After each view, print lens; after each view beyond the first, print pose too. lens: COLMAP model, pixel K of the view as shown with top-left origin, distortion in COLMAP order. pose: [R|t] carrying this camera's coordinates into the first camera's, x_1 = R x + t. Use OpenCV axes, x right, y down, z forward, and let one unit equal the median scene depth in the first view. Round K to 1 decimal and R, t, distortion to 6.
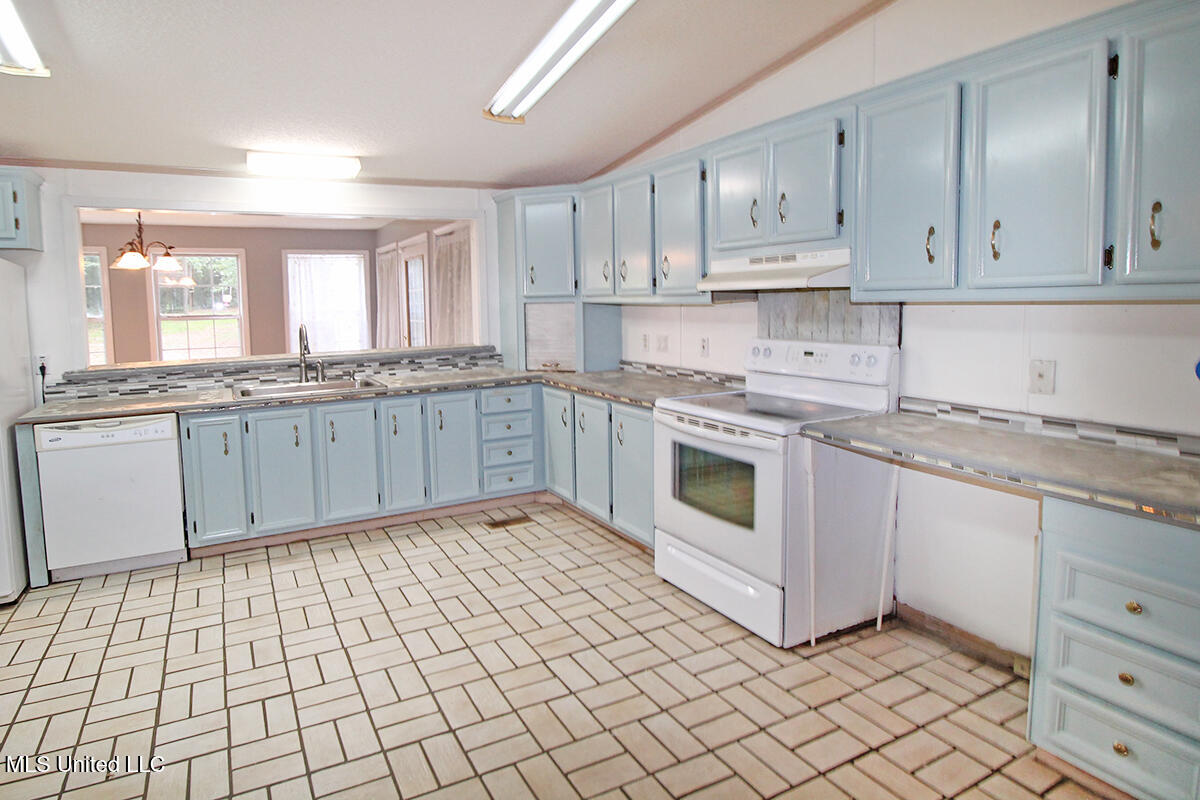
lens RADIAL K [[584.9, 0, 580.1], [0, 584.9, 332.0], [0, 0, 1]] dist [-0.000812, -0.007700]
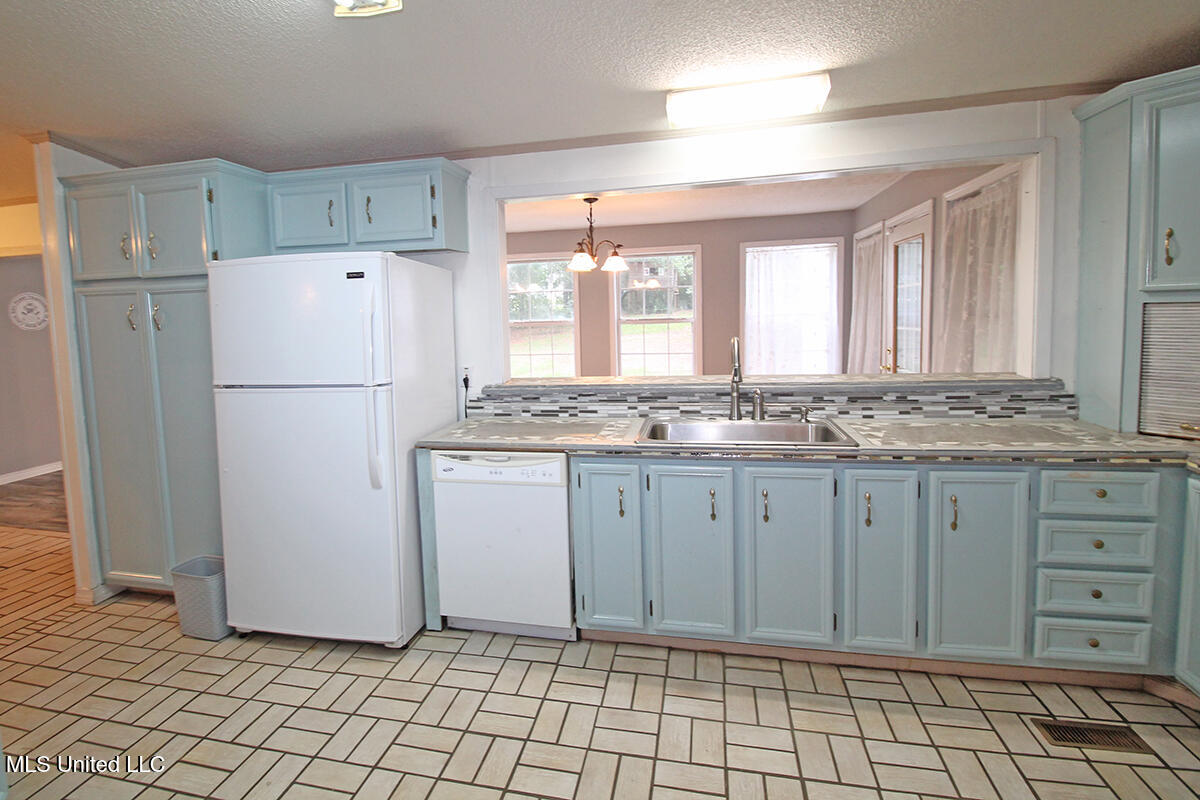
lens RADIAL K [[599.9, 0, 574.0], [0, 599.9, 362.7], [0, 0, 1]] dist [0.004106, -0.017780]
pose [[0.718481, 0.057822, -0.693139, -0.113376], [-0.023027, 0.997970, 0.059382, -0.020629], [0.695165, -0.026704, 0.718354, 0.345068]]
